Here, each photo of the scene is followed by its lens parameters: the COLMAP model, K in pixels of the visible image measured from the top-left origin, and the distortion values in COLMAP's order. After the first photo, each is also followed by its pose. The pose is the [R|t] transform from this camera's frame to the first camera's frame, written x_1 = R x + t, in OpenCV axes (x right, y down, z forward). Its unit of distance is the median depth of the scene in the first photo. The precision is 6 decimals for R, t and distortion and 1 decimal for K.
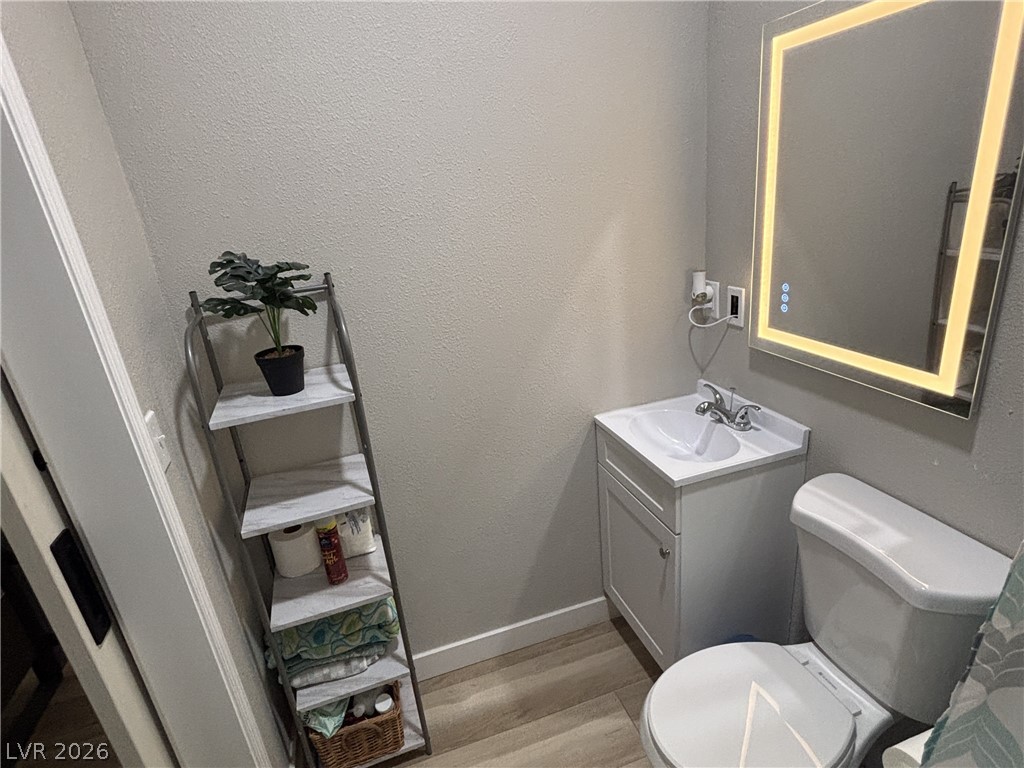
lens RADIAL K [[548.4, 0, 509.0], [0, 548.4, 382.8], [0, 0, 1]] dist [-0.001508, -0.000836]
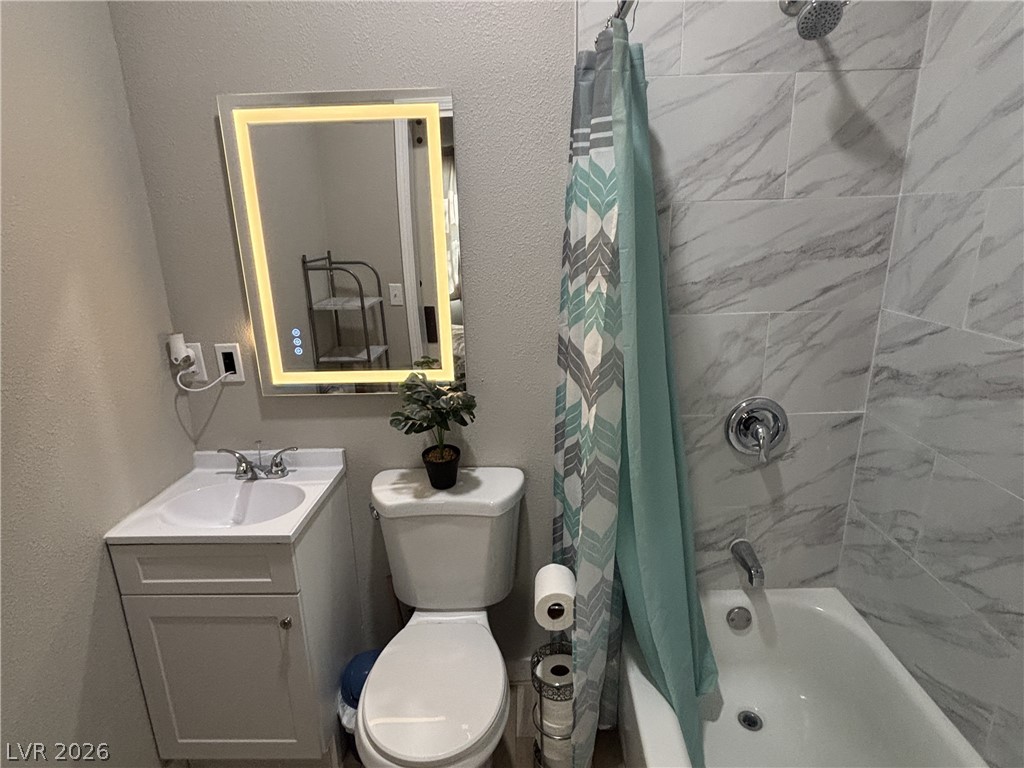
lens RADIAL K [[545.6, 0, 510.5], [0, 545.6, 384.8], [0, 0, 1]] dist [0.068256, -0.109004]
pose [[0.323342, -0.175703, 0.929827, -0.351057], [0.316080, 0.946228, 0.068887, -0.011337], [-0.891933, 0.271625, 0.361491, 0.205329]]
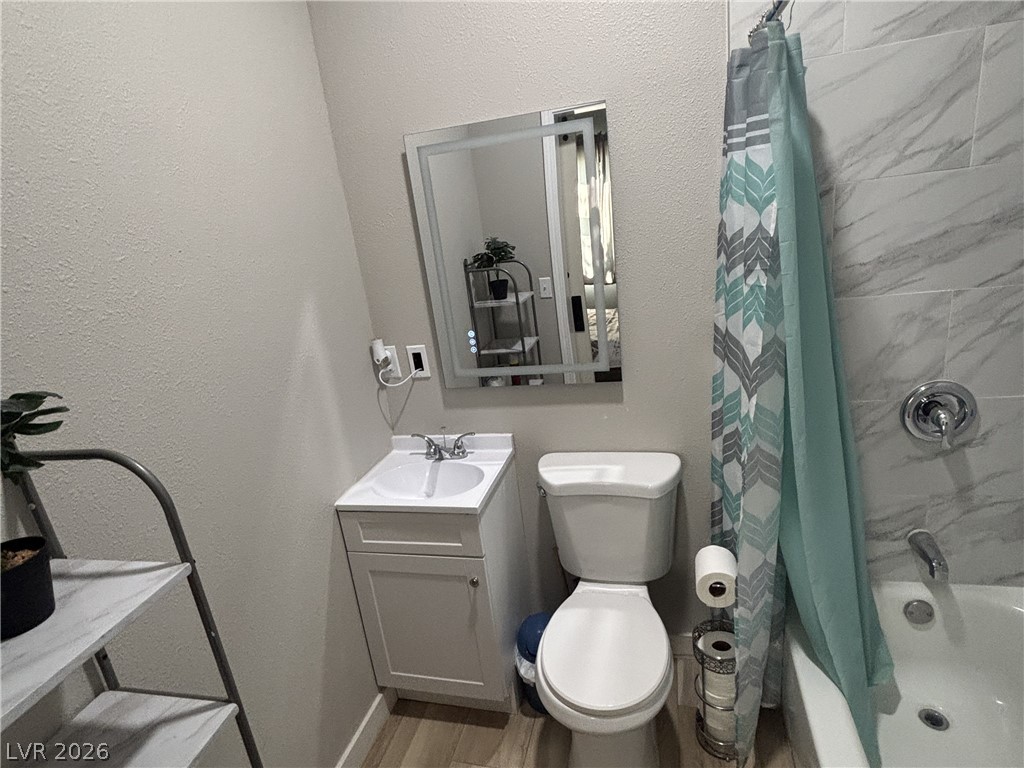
lens RADIAL K [[548.4, 0, 509.0], [0, 548.4, 382.8], [0, 0, 1]] dist [-0.001508, -0.000836]
pose [[0.541158, -0.212331, 0.813673, -0.438150], [0.349738, 0.936773, 0.011850, -0.043744], [-0.764742, 0.278159, 0.581202, 0.192289]]
